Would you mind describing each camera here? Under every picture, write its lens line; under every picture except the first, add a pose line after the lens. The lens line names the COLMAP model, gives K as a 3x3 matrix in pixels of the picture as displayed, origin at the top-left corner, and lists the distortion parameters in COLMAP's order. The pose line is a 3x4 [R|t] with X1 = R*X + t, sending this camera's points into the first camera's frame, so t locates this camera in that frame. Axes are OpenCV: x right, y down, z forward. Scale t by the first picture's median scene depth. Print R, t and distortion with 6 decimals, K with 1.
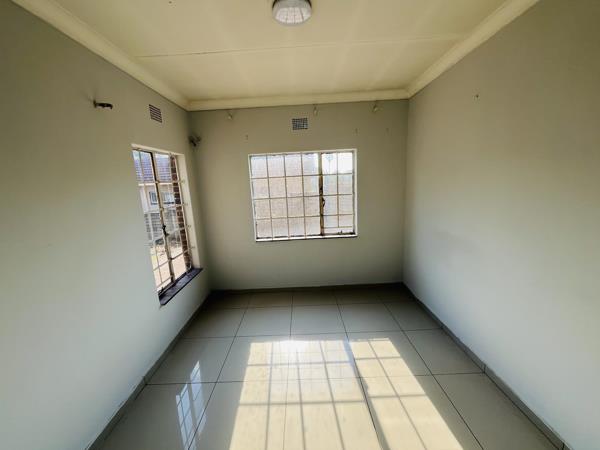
lens RADIAL K [[242.1, 0, 298.6], [0, 242.1, 226.3], [0, 0, 1]] dist [-0.002434, -0.000334]
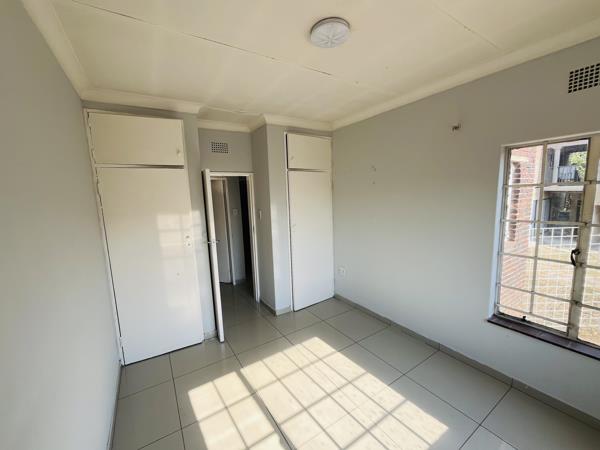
lens RADIAL K [[242.1, 0, 298.6], [0, 242.1, 226.3], [0, 0, 1]] dist [-0.002434, -0.000334]
pose [[-0.828355, 0.158349, -0.537357, 0.602359], [-0.028736, 0.945945, 0.323051, -0.371066], [0.559465, 0.283042, -0.779029, 1.561280]]
